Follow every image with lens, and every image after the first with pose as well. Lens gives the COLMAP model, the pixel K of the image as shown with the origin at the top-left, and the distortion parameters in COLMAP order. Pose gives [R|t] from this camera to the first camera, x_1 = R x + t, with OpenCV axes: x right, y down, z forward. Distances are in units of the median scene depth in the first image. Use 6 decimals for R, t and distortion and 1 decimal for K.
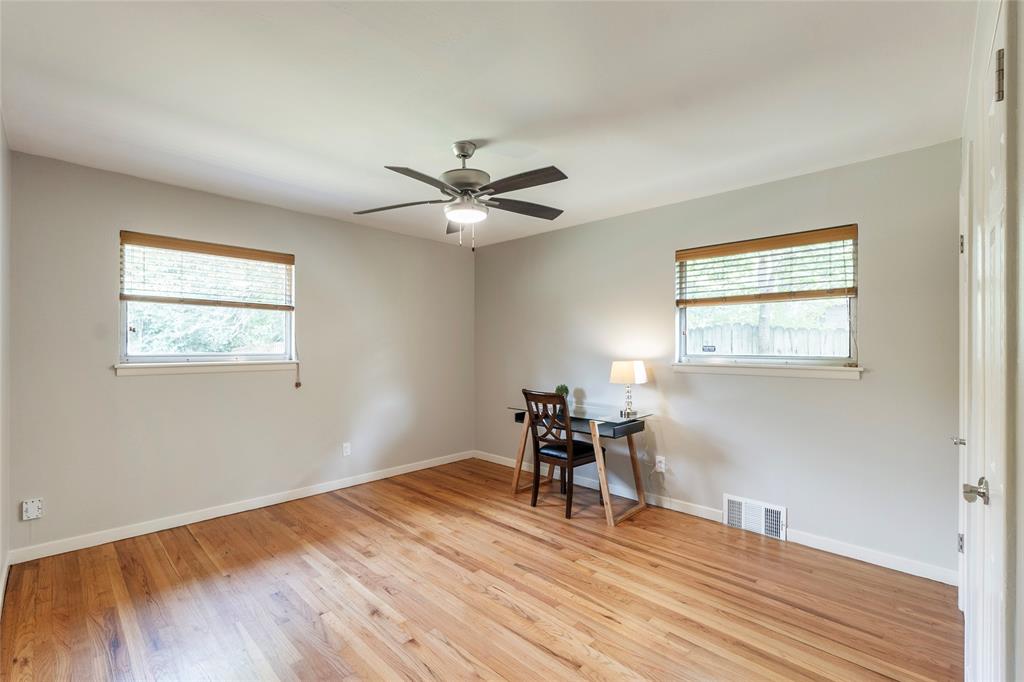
lens RADIAL K [[440.5, 0, 512.0], [0, 440.5, 341.0], [0, 0, 1]] dist [-0.001140, -0.000230]
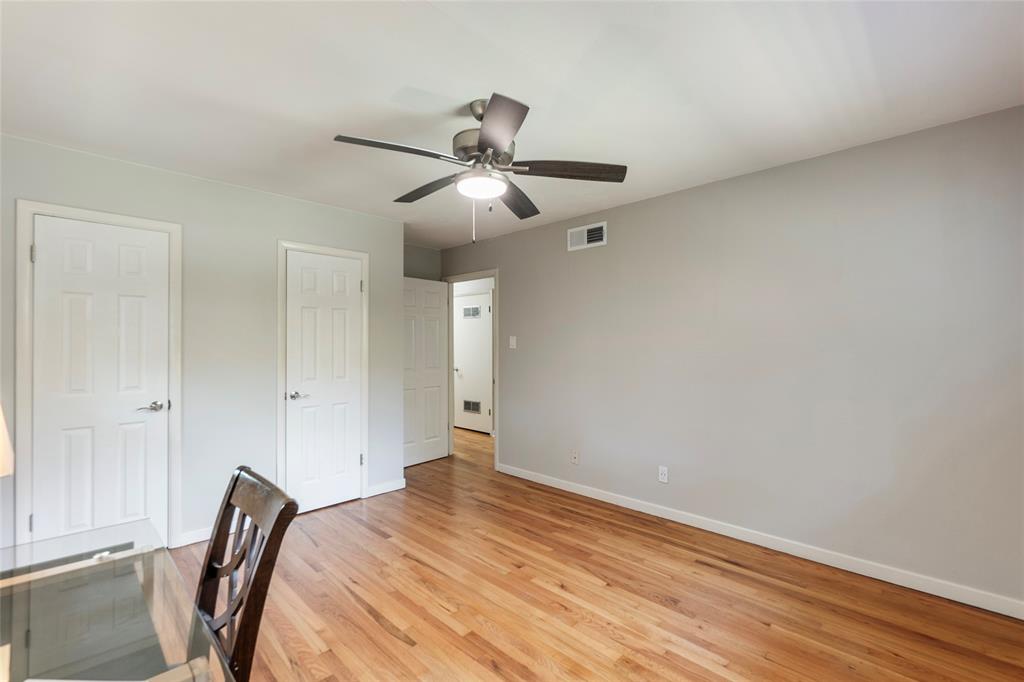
lens RADIAL K [[440.5, 0, 512.0], [0, 440.5, 341.0], [0, 0, 1]] dist [-0.001140, -0.000230]
pose [[-0.999912, -0.002608, 0.013014, -0.183170], [-0.002859, 0.999809, -0.019352, 0.020025], [-0.012961, -0.019387, -0.999728, 1.949285]]
